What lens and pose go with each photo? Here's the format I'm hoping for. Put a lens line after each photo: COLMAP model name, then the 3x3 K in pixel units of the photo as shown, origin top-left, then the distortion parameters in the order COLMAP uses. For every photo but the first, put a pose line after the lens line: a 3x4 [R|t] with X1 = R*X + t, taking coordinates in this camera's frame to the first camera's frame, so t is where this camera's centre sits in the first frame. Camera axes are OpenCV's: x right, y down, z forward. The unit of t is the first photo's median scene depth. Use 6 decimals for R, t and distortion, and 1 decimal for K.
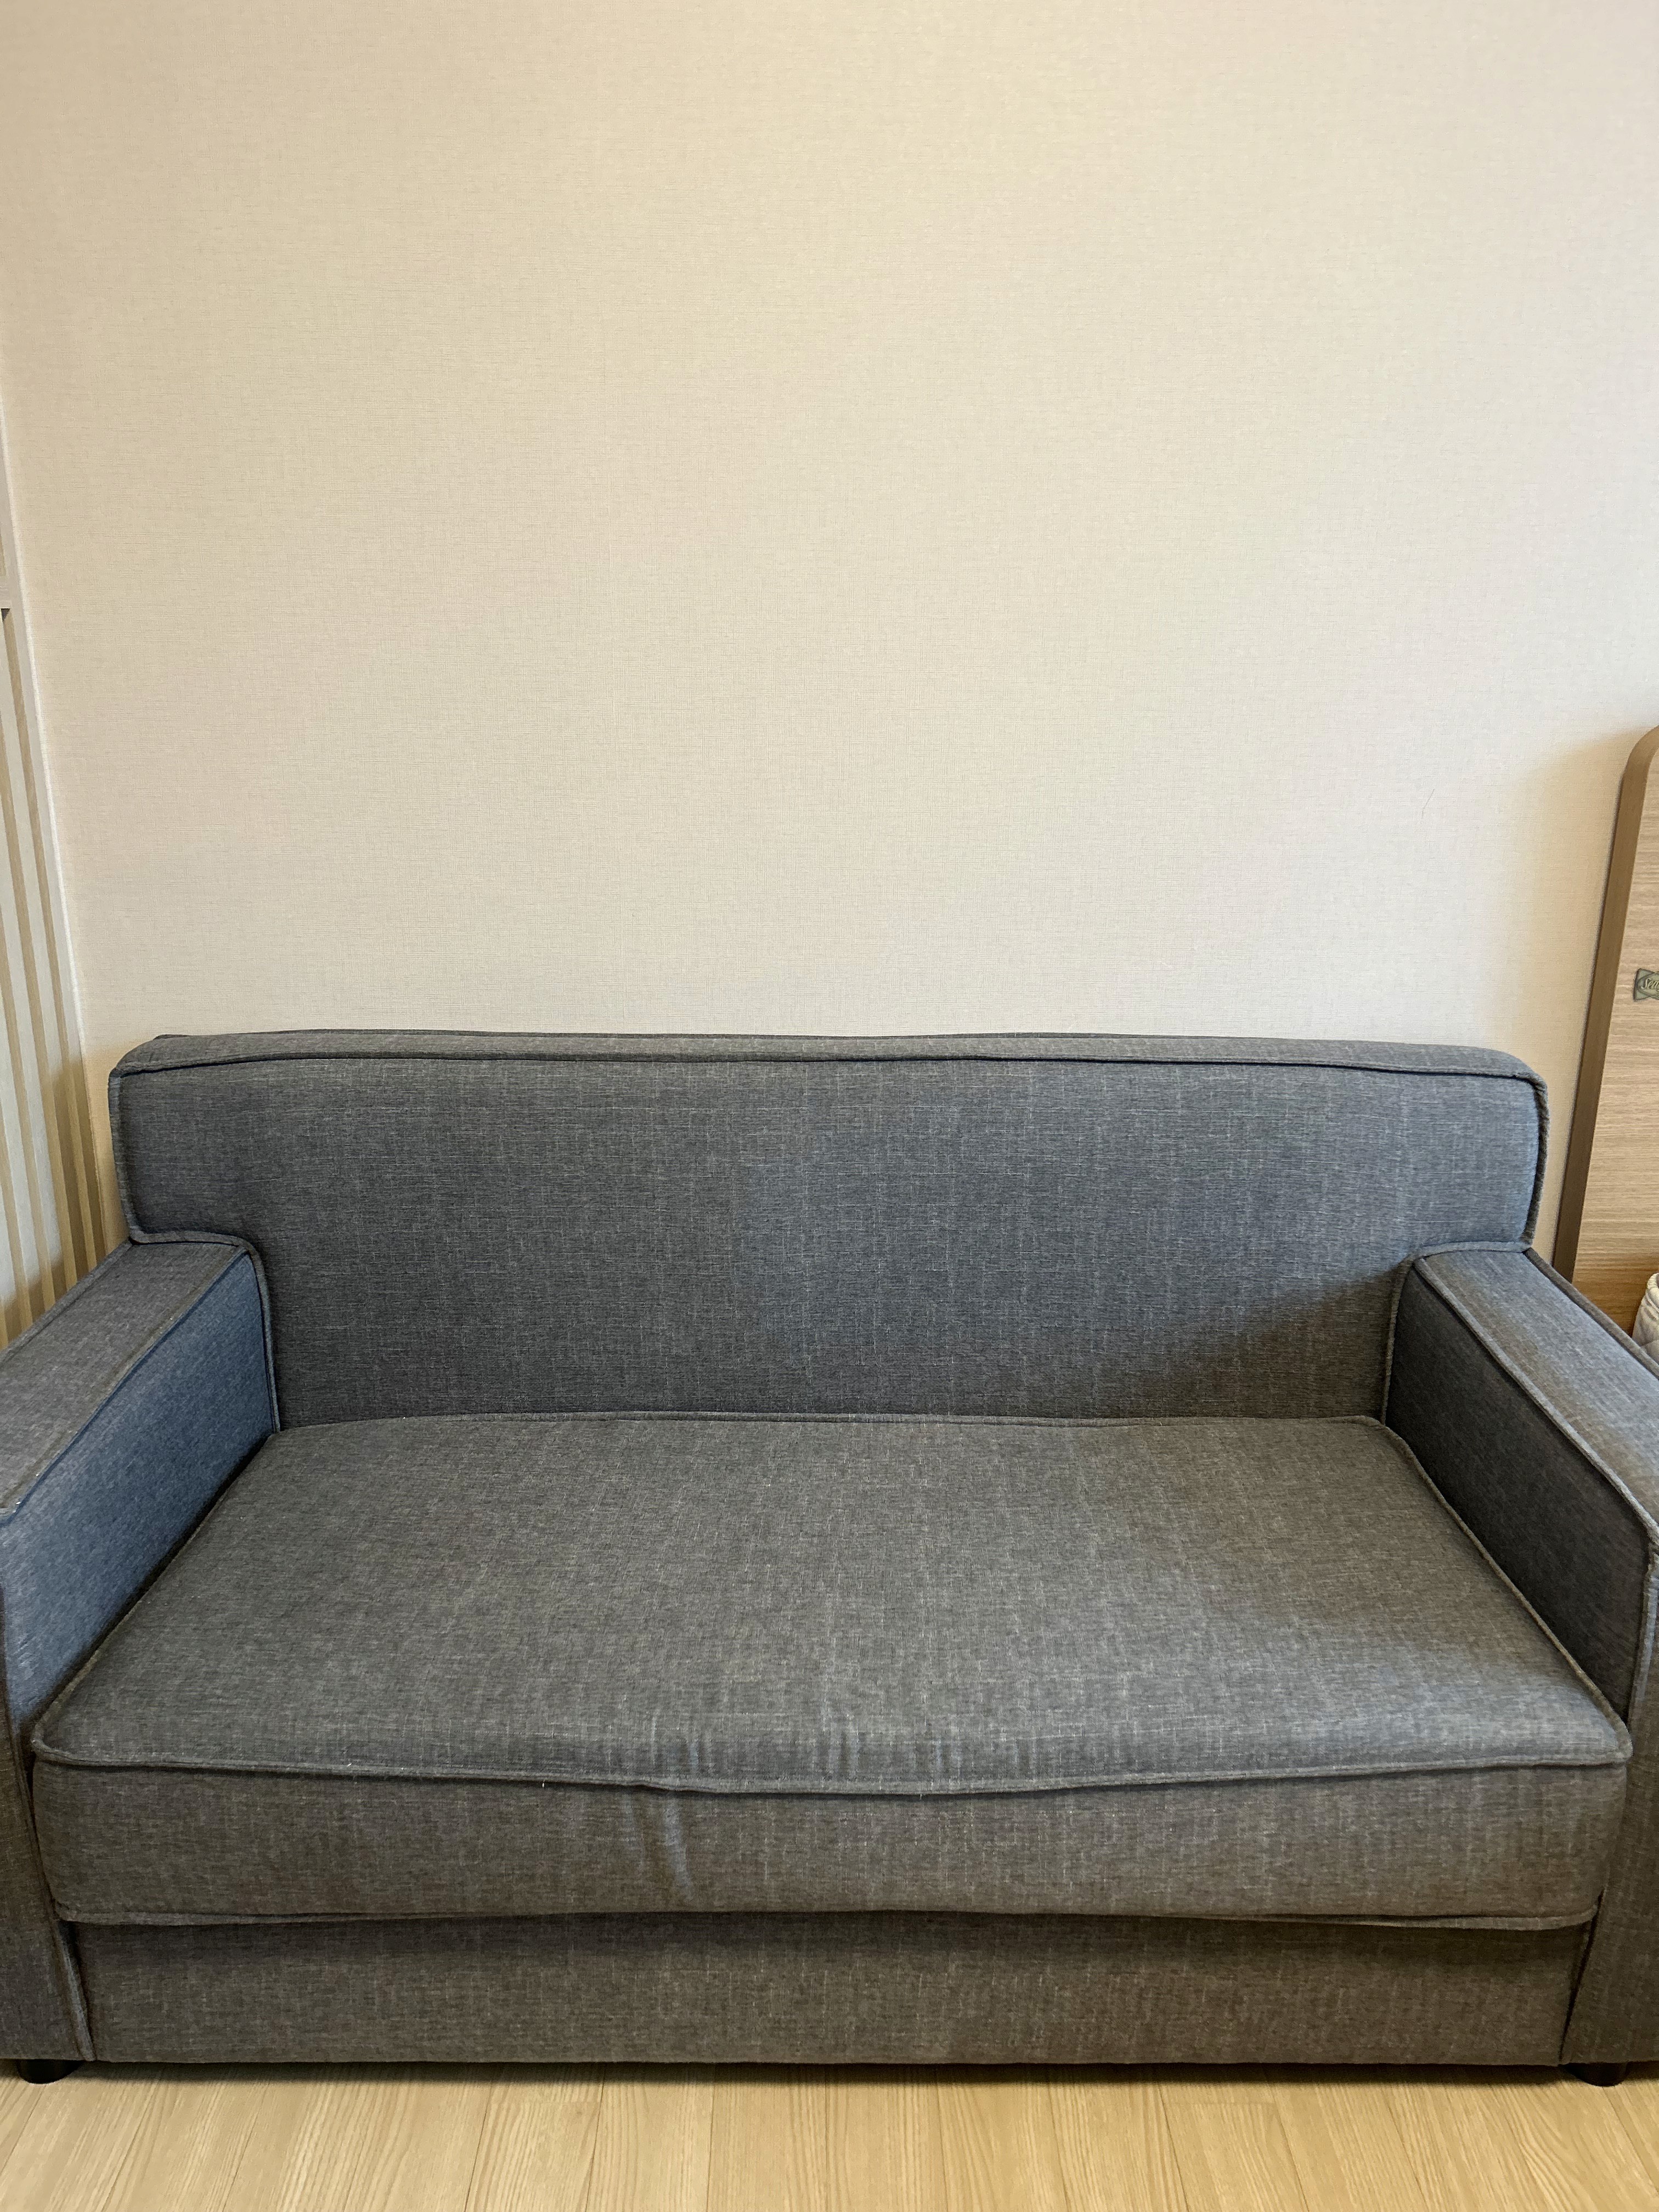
lens RADIAL K [[1650.7, 0, 873.9], [0, 1650.7, 1090.9], [0, 0, 1]] dist [0.033894, -0.054295]
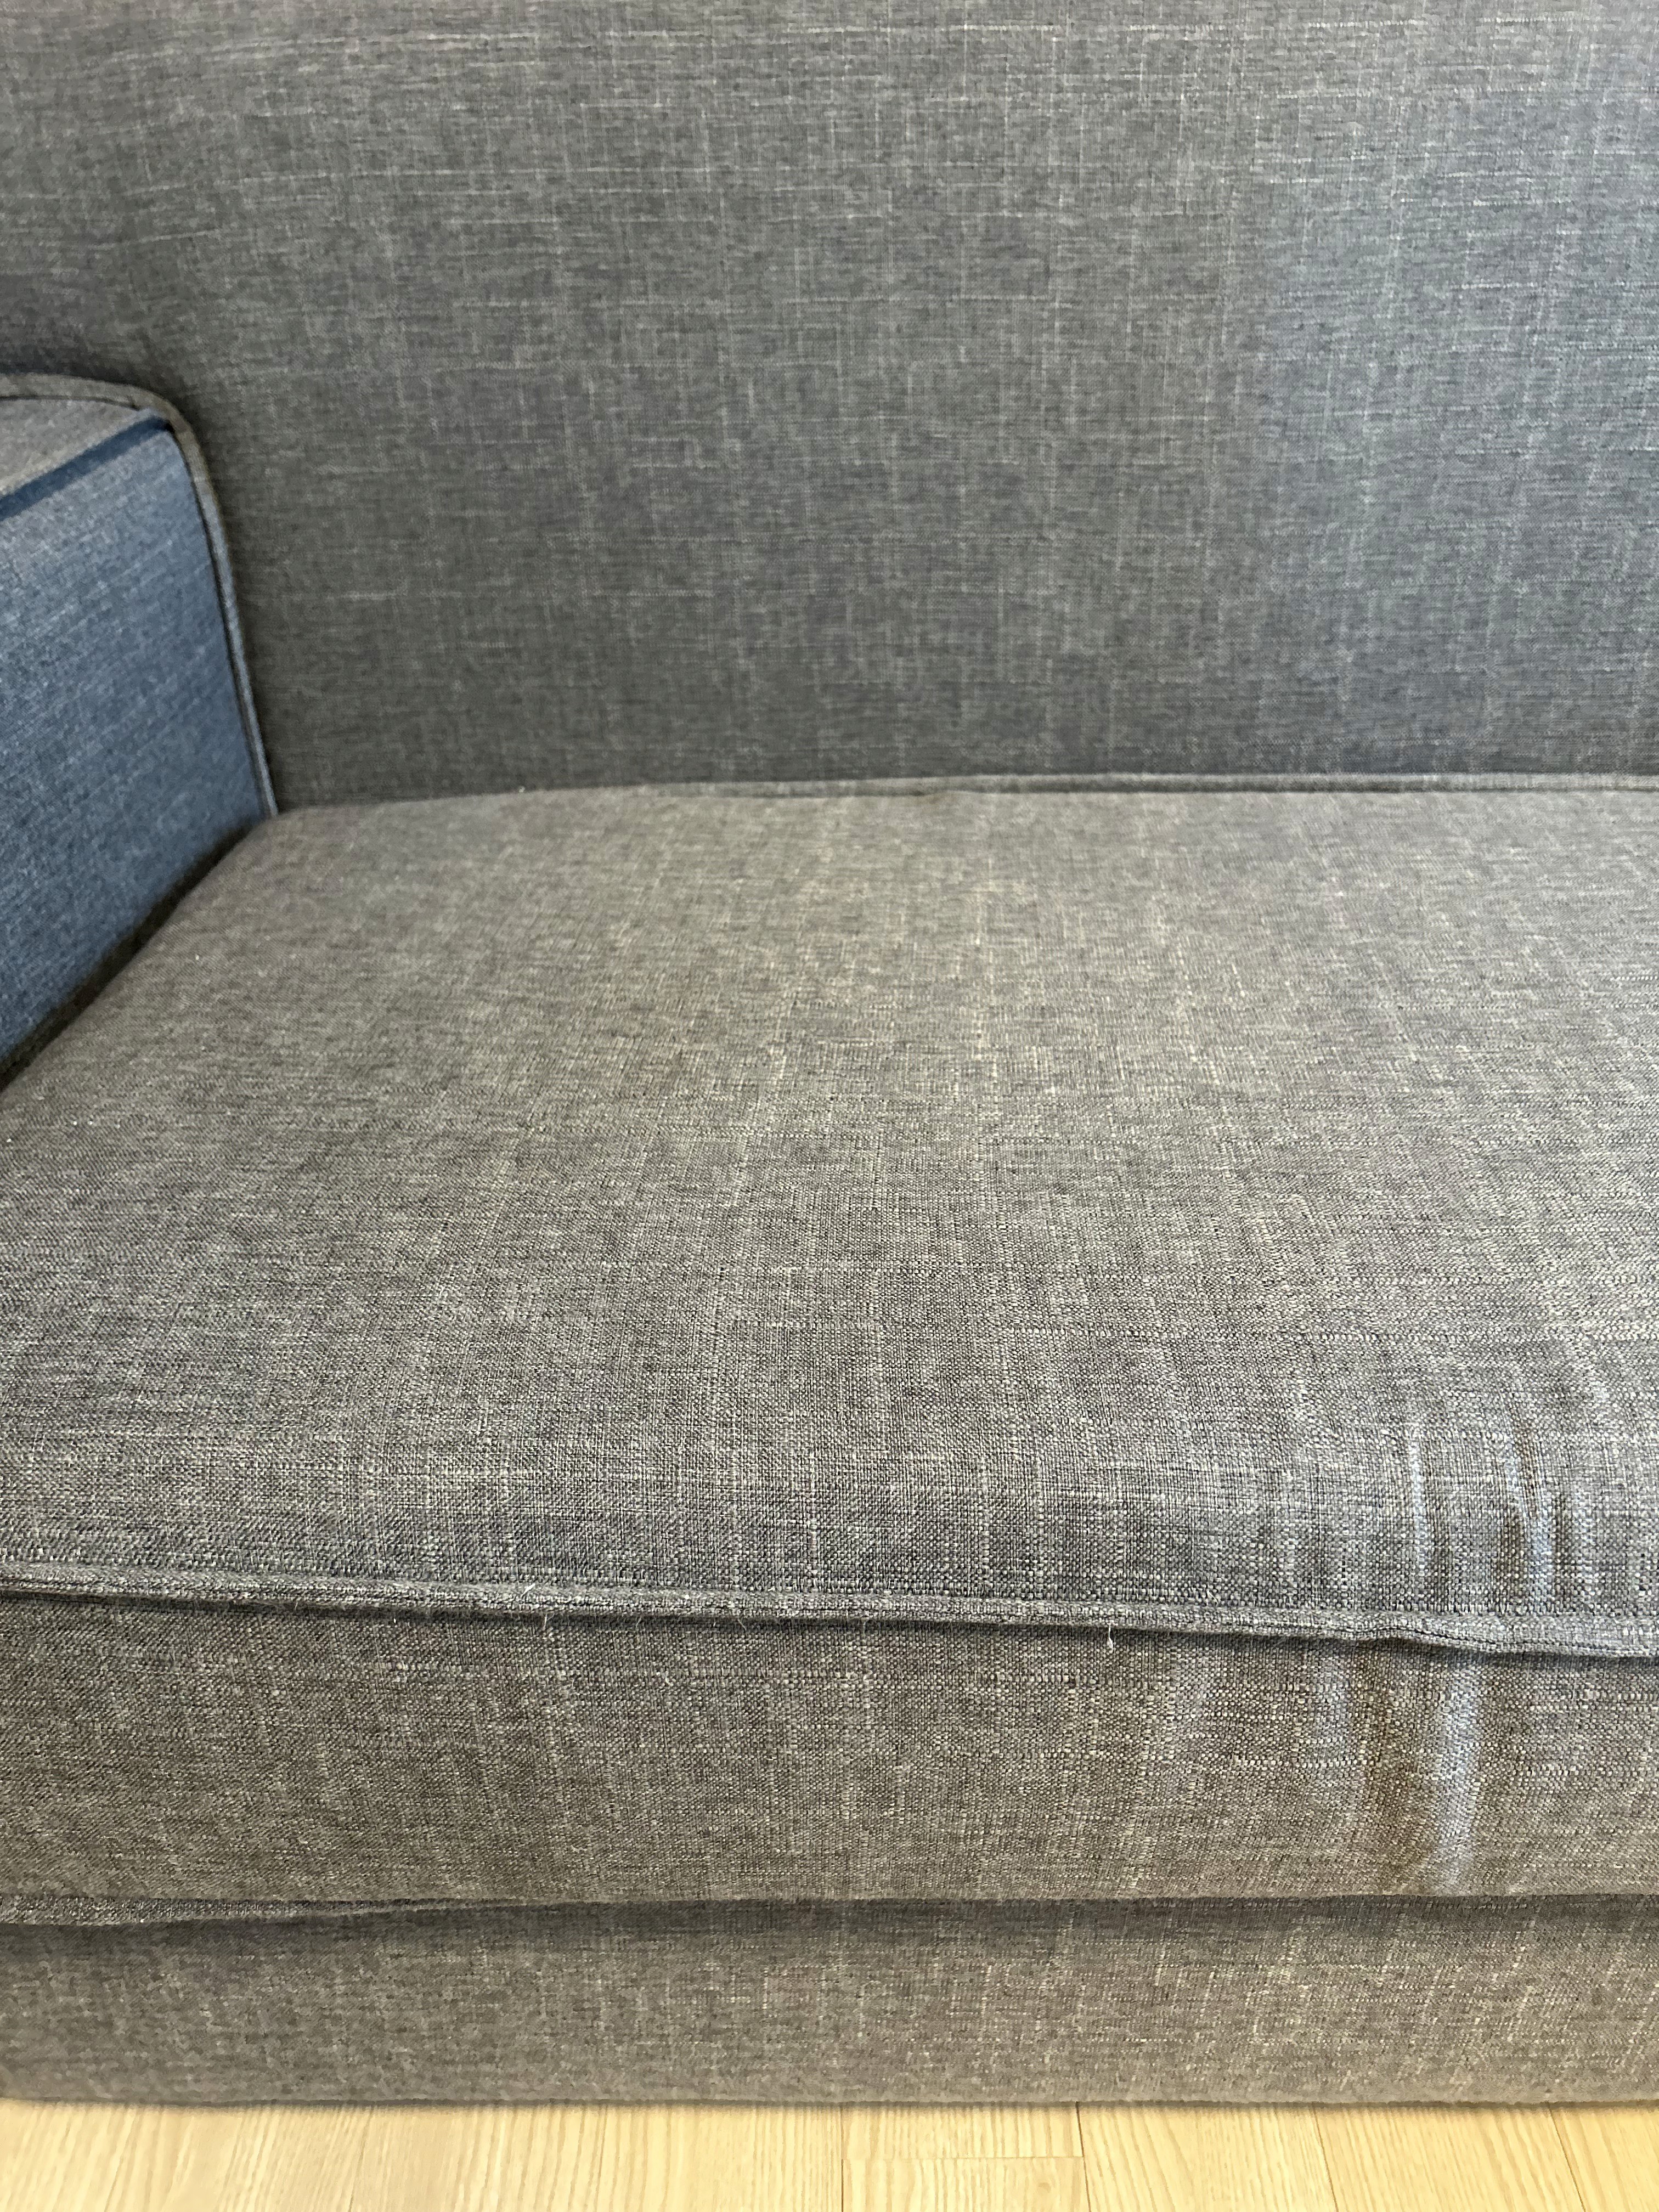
lens RADIAL K [[1650.7, 0, 863.8], [0, 1650.7, 1114.3], [0, 0, 1]] dist [0.033894, -0.054295]
pose [[0.999652, -0.006006, -0.025681, -0.185436], [0.012703, 0.962989, 0.269240, 0.174037], [0.023114, -0.269473, 0.962731, 0.545789]]
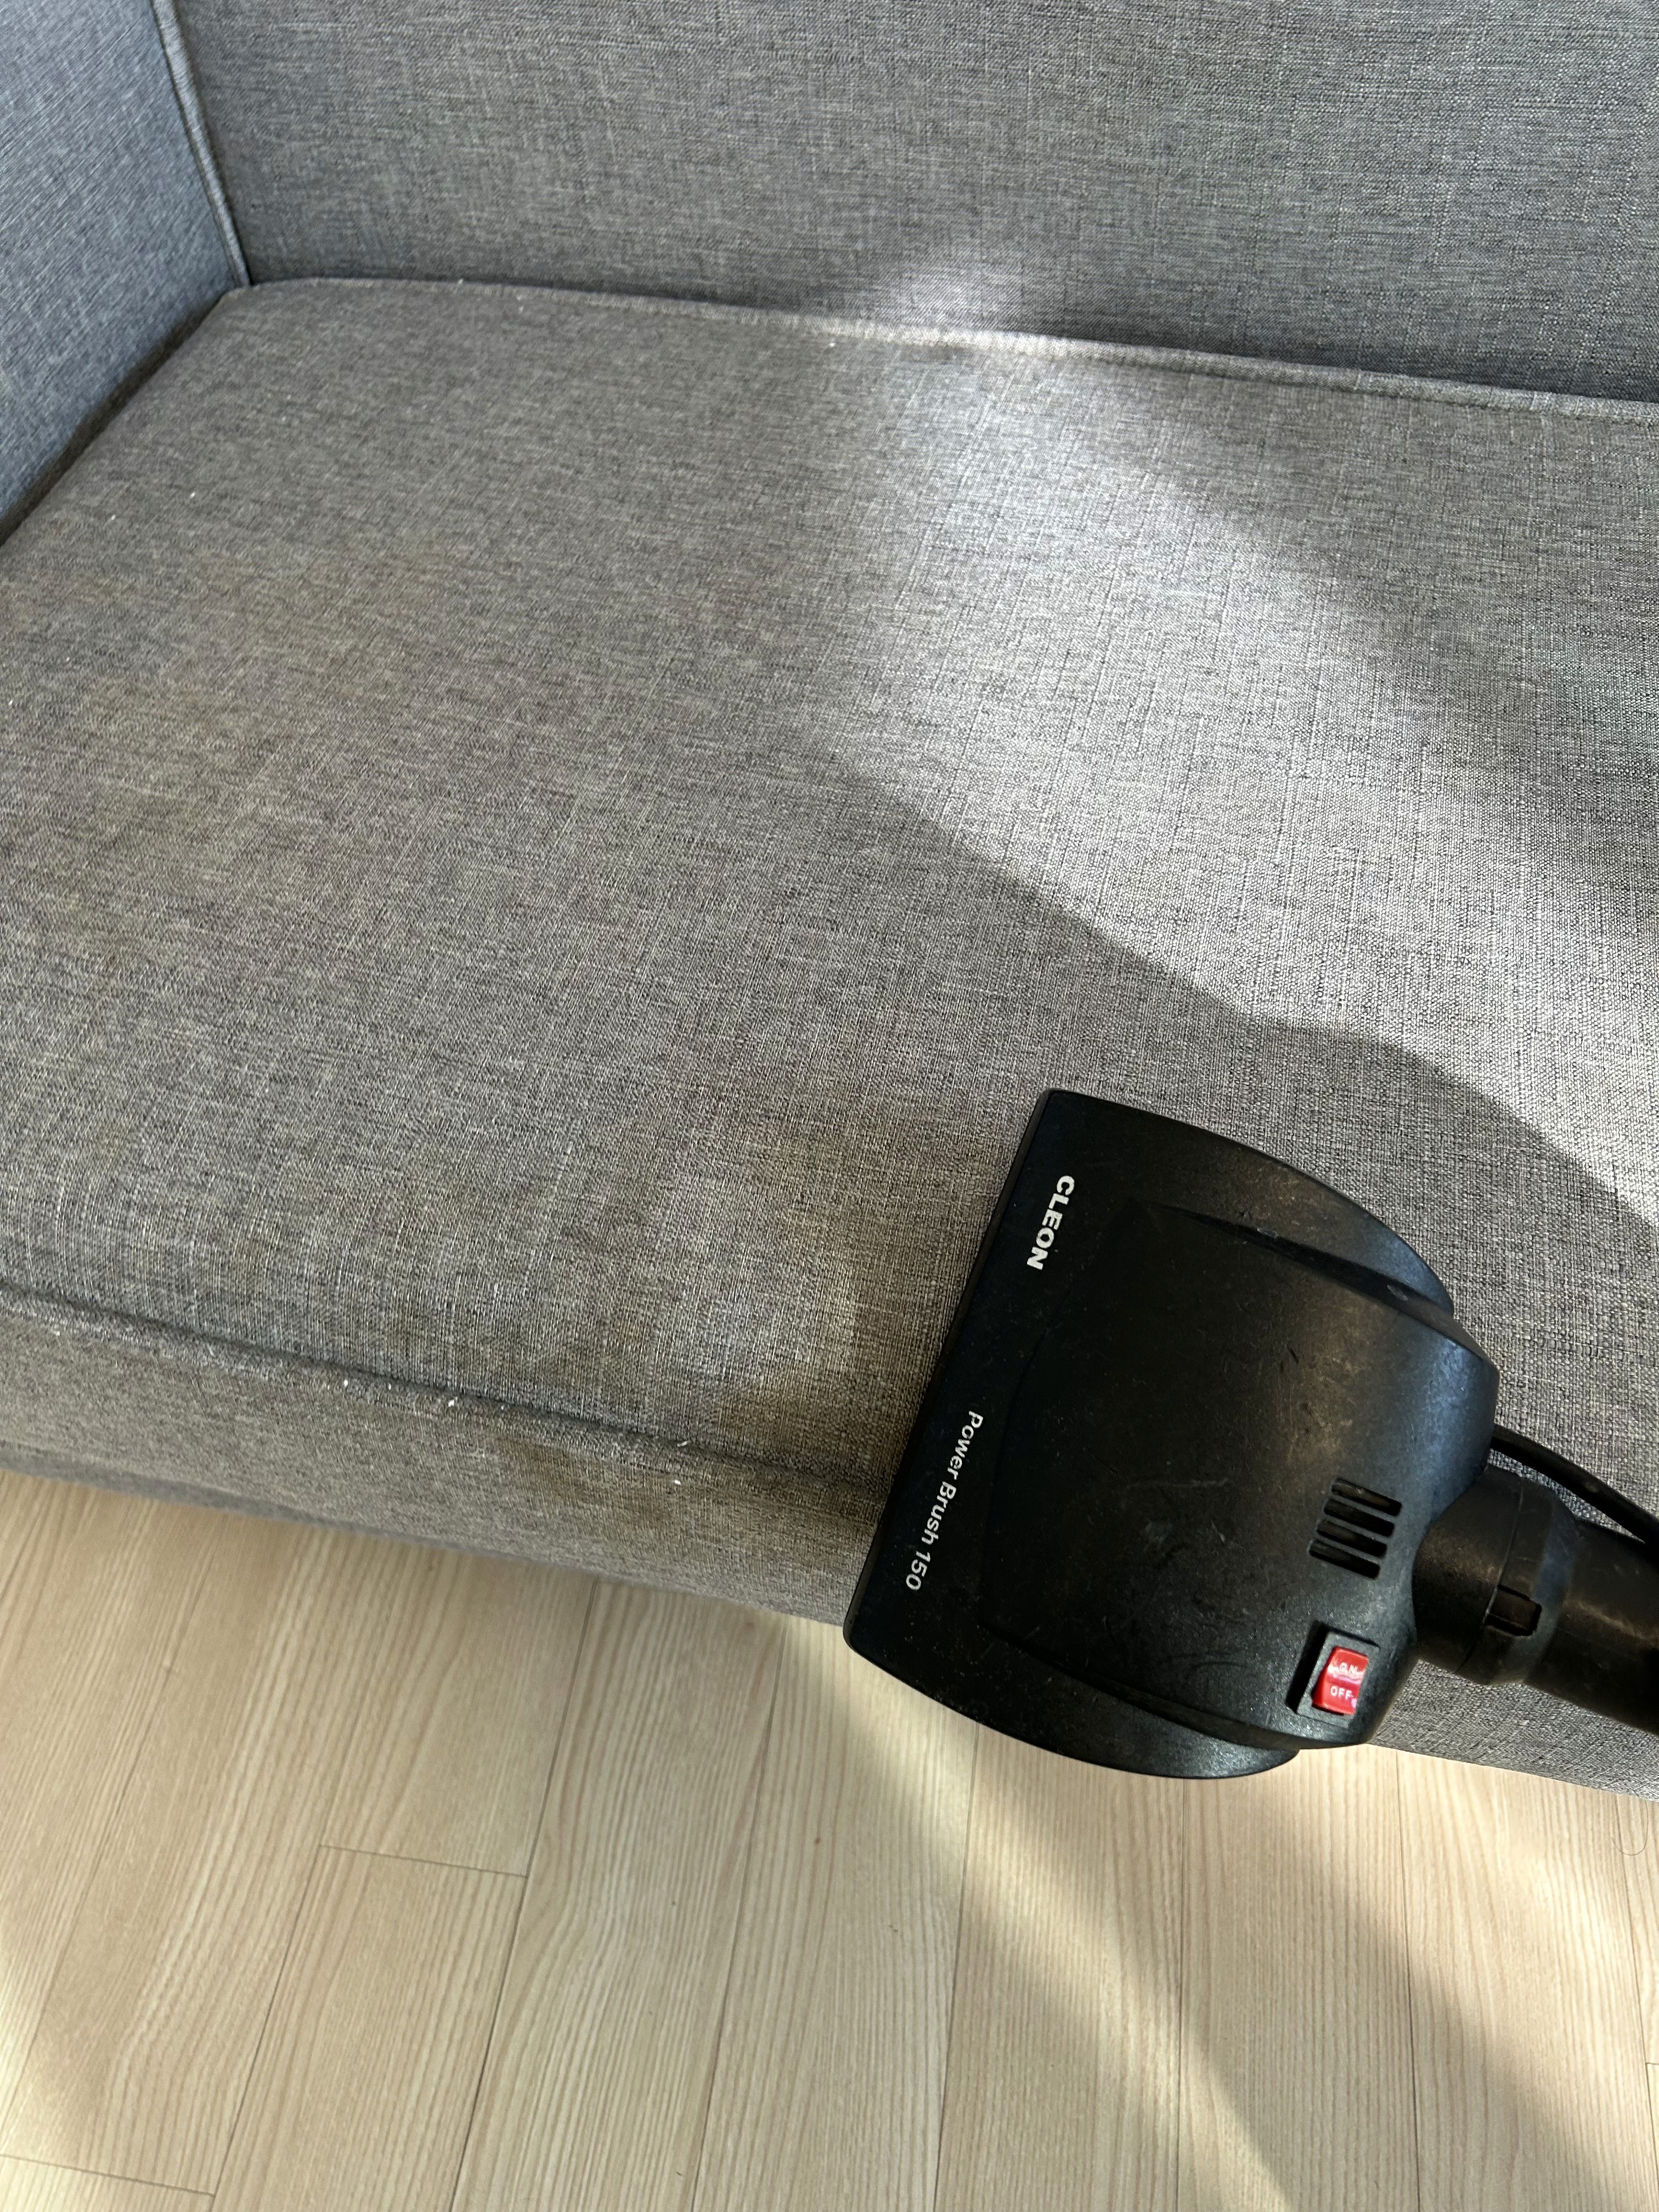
lens RADIAL K [[1650.7, 0, 897.2], [0, 1650.7, 1084.6], [0, 0, 1]] dist [0.033894, -0.054295]
pose [[0.982982, 0.136509, -0.122926, -0.100414], [-0.030450, 0.780994, 0.623796, 0.094235], [0.181158, -0.609438, 0.771860, 0.594863]]
